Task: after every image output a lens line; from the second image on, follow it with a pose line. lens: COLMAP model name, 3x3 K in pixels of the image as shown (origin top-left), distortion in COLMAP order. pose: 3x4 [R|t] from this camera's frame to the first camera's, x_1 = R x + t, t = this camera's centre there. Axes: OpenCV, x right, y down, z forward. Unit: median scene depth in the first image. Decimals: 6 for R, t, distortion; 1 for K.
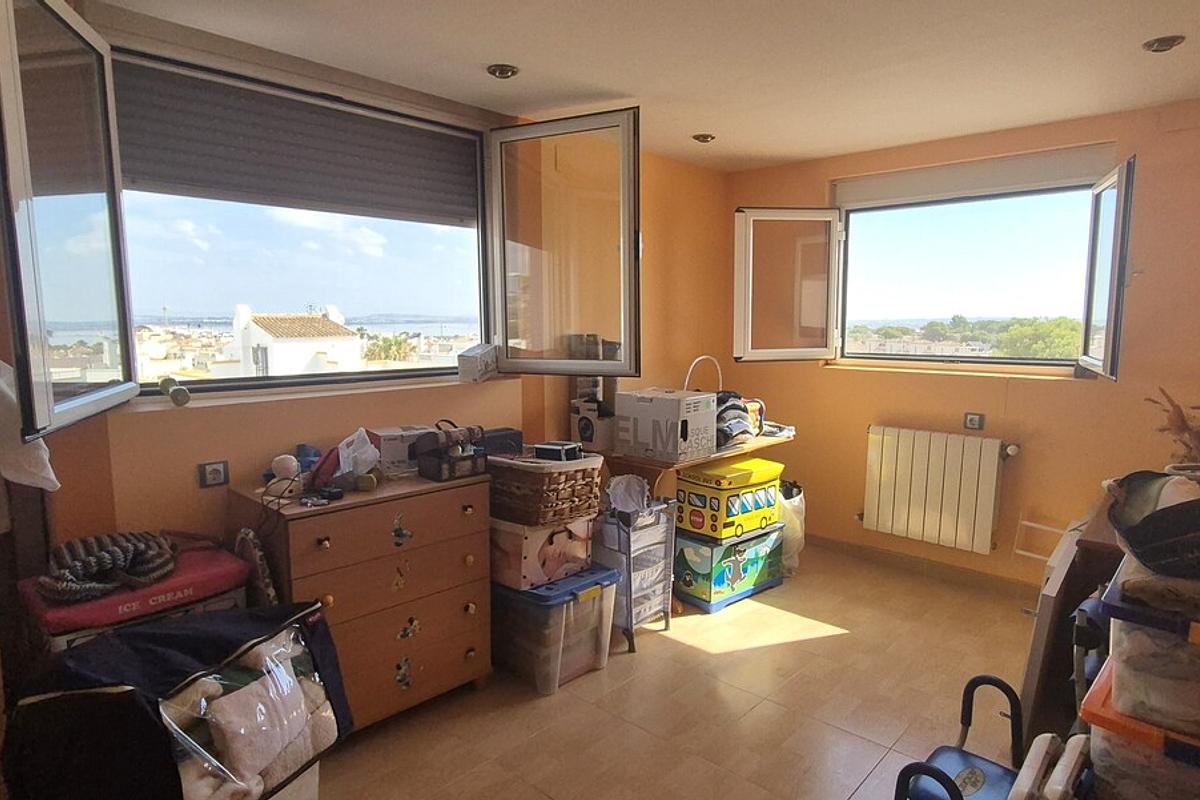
lens RADIAL K [[712.1, 0, 604.3], [0, 712.1, 406.2], [0, 0, 1]] dist [0.003977, -0.001852]
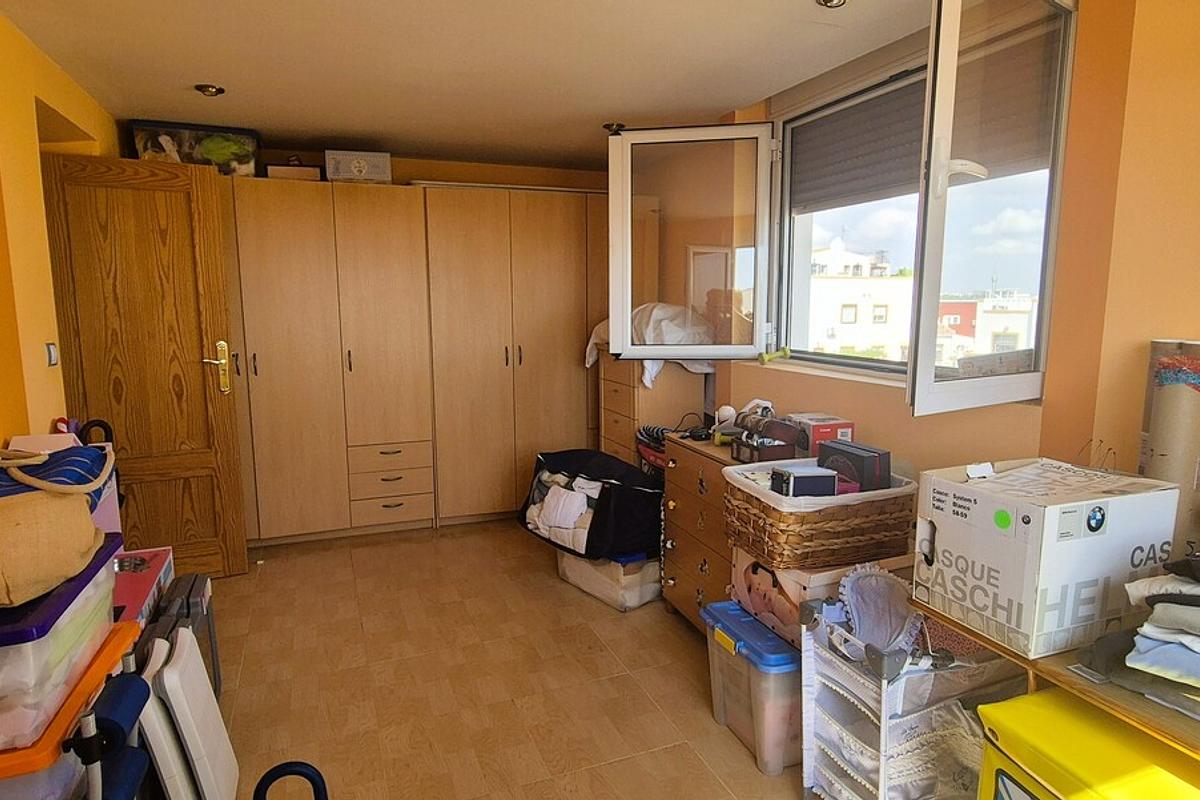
lens RADIAL K [[712.1, 0, 604.3], [0, 712.1, 406.2], [0, 0, 1]] dist [0.003977, -0.001852]
pose [[-0.446196, 0.129059, -0.885581, 0.740472], [-0.108156, 0.974517, 0.196514, -0.148792], [0.888376, 0.183465, -0.420867, 1.182381]]
